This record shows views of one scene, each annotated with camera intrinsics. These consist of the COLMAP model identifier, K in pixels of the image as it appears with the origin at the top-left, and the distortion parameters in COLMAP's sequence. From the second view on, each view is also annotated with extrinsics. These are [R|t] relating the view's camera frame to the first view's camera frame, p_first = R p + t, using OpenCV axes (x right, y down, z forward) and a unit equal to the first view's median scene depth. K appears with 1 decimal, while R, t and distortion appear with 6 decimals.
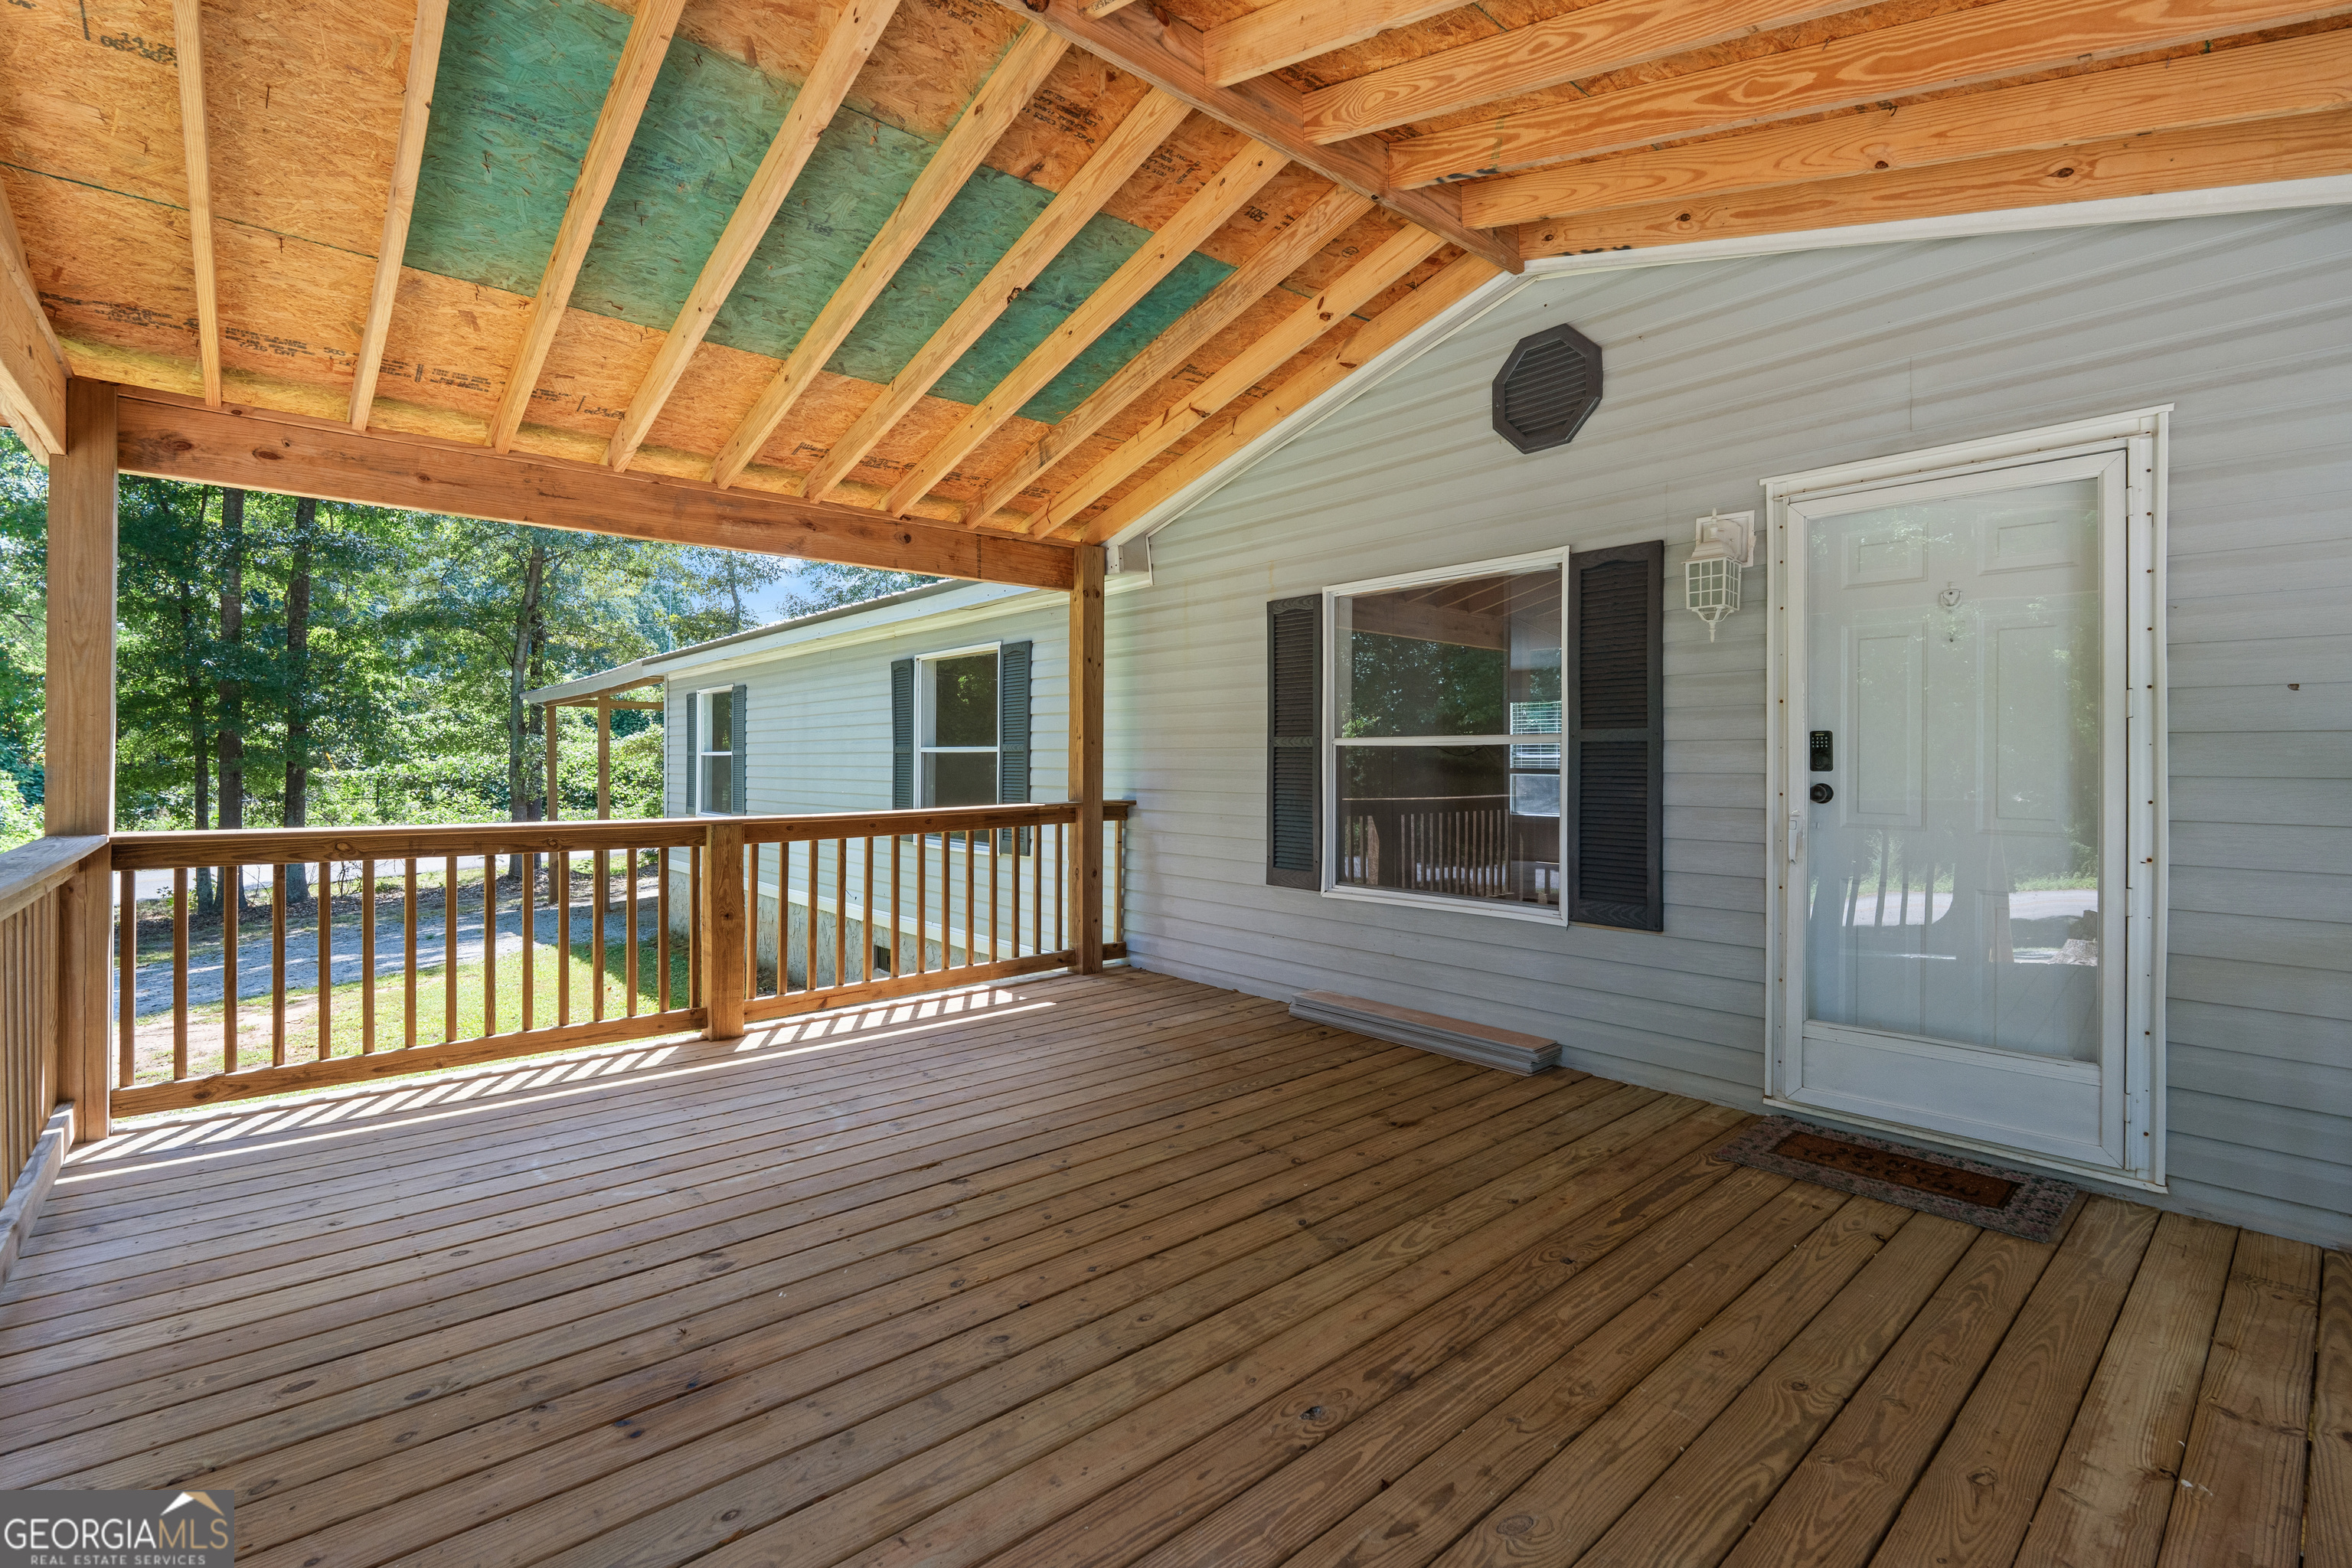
lens RADIAL K [[1032.2, 0, 1172.4], [0, 1032.2, 788.3], [0, 0, 1]] dist [-0.002029, -0.000087]
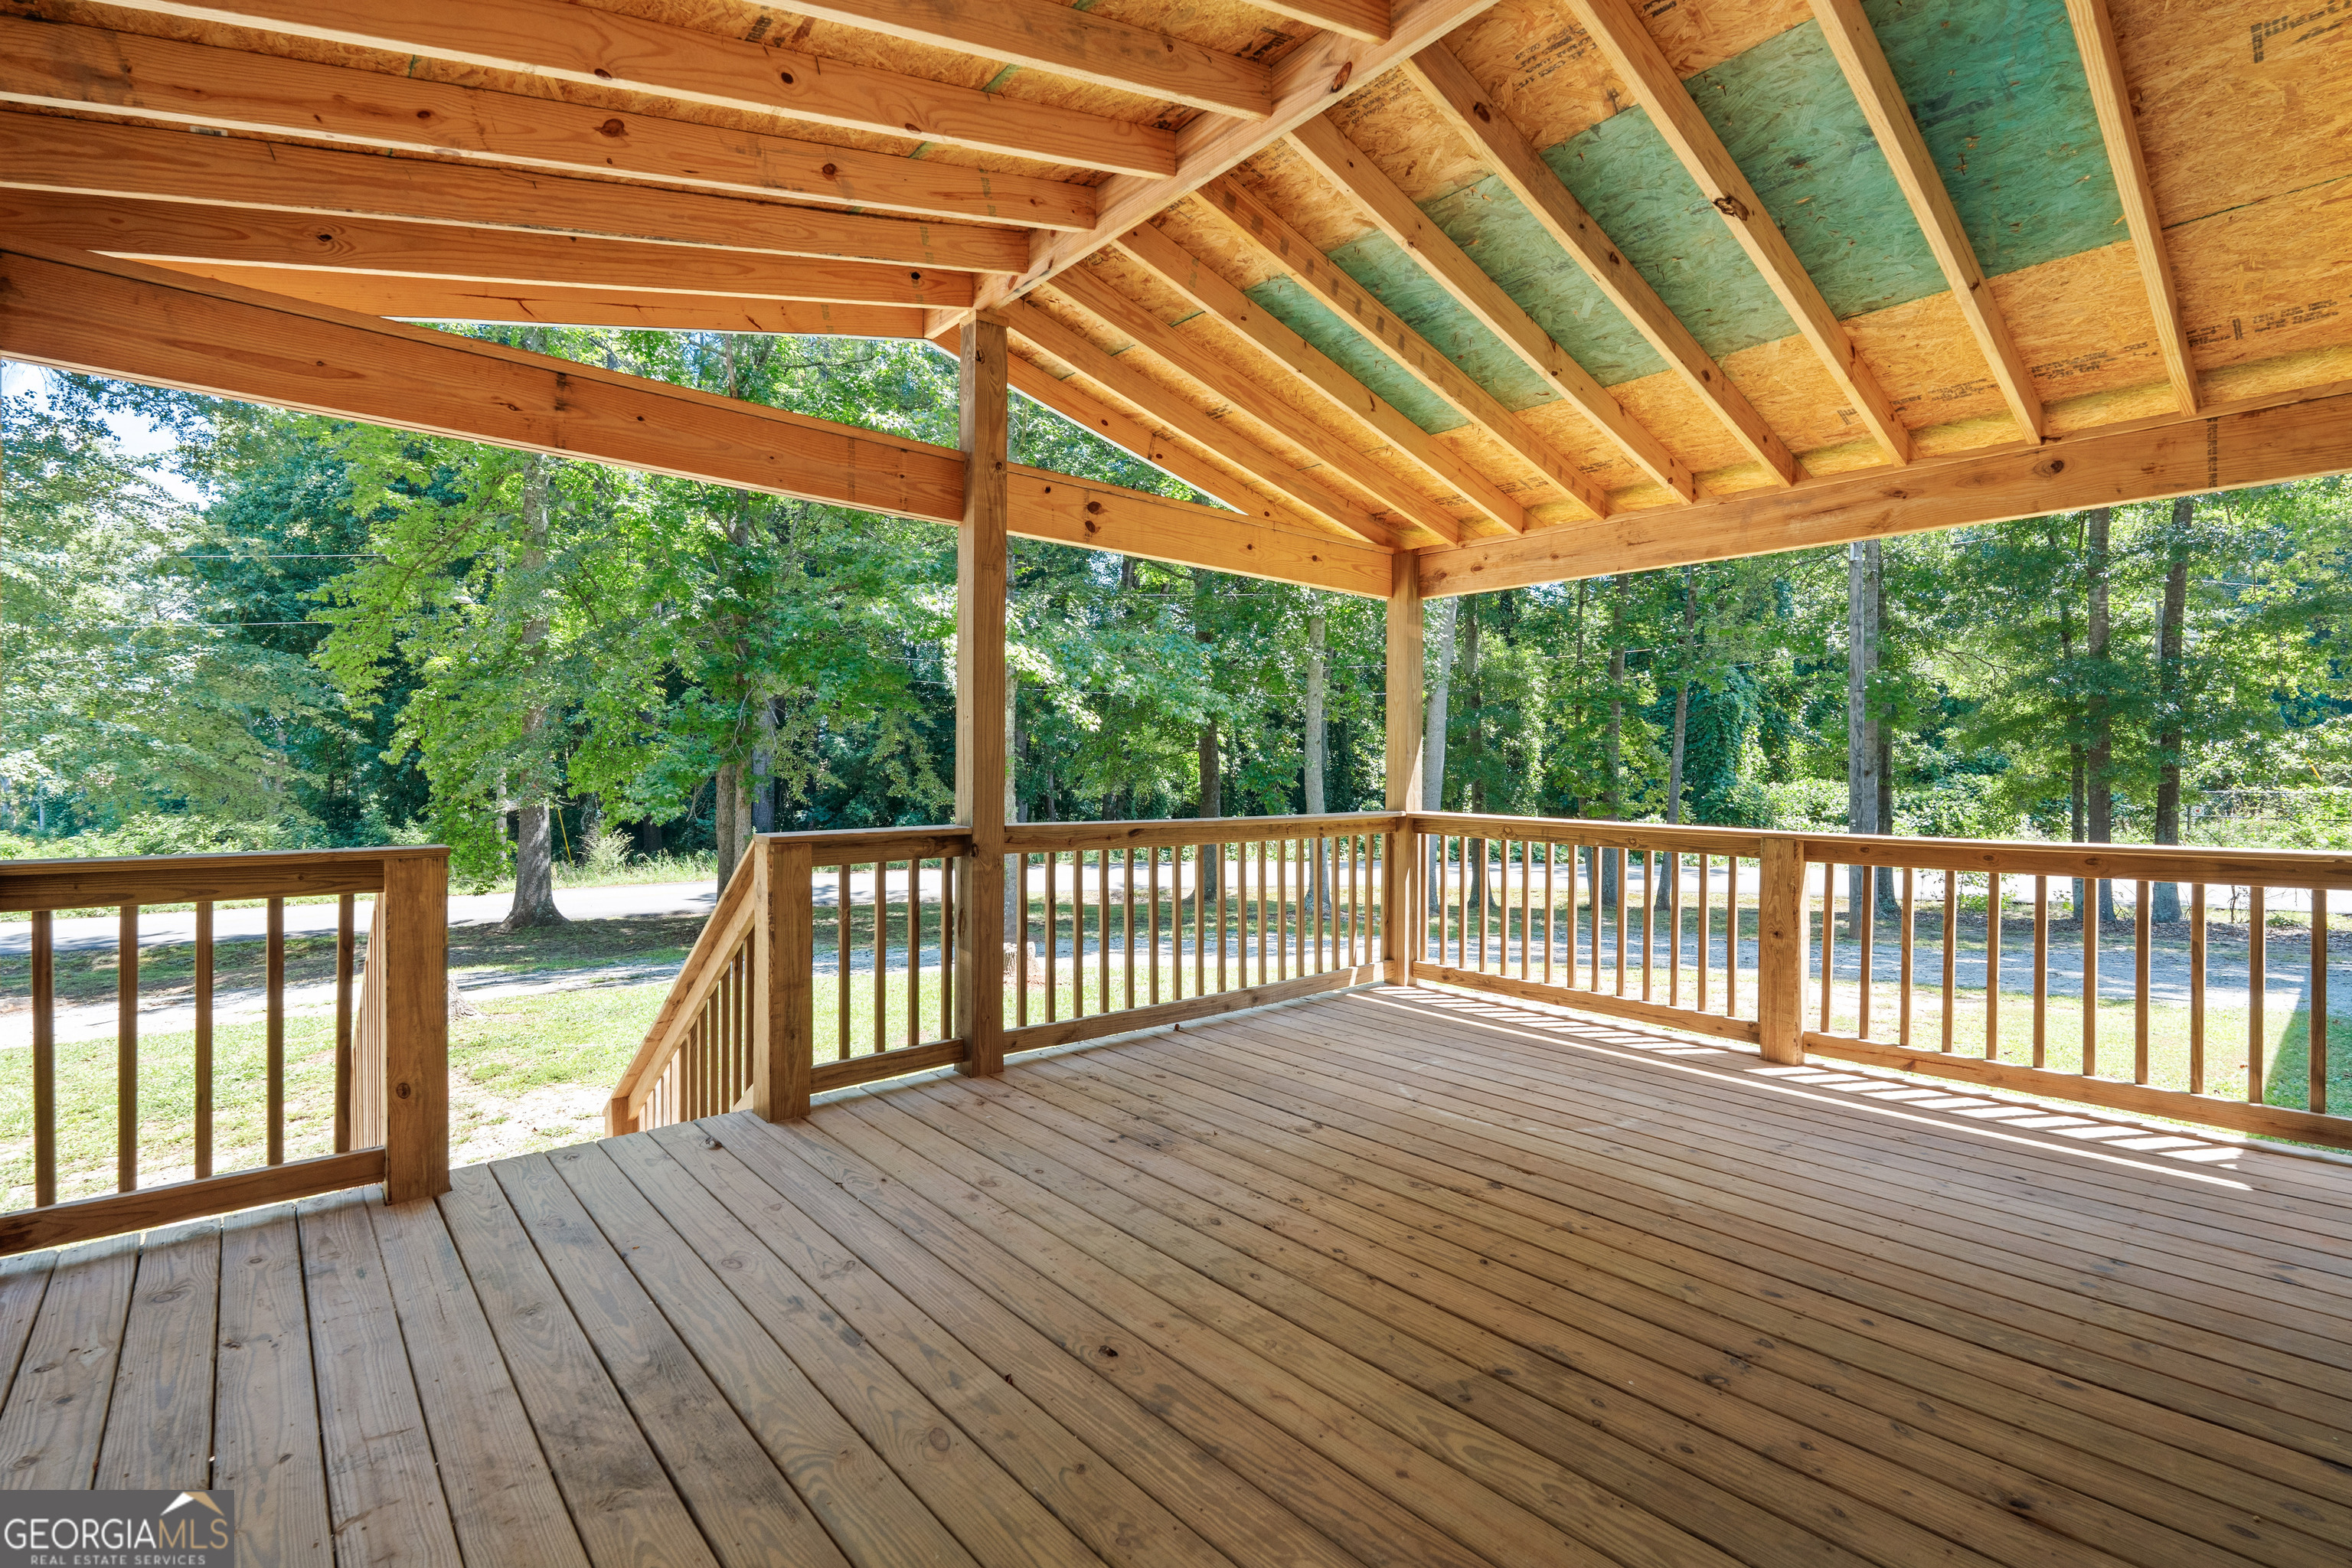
lens RADIAL K [[1023.4, 0, 1180.8], [0, 1023.4, 795.2], [0, 0, 1]] dist [-0.002093, -0.000120]
pose [[0.029802, 0.026867, -0.999195, 0.813747], [-0.033123, 0.999116, 0.025877, -0.017398], [0.999007, 0.032325, 0.030665, 0.680248]]
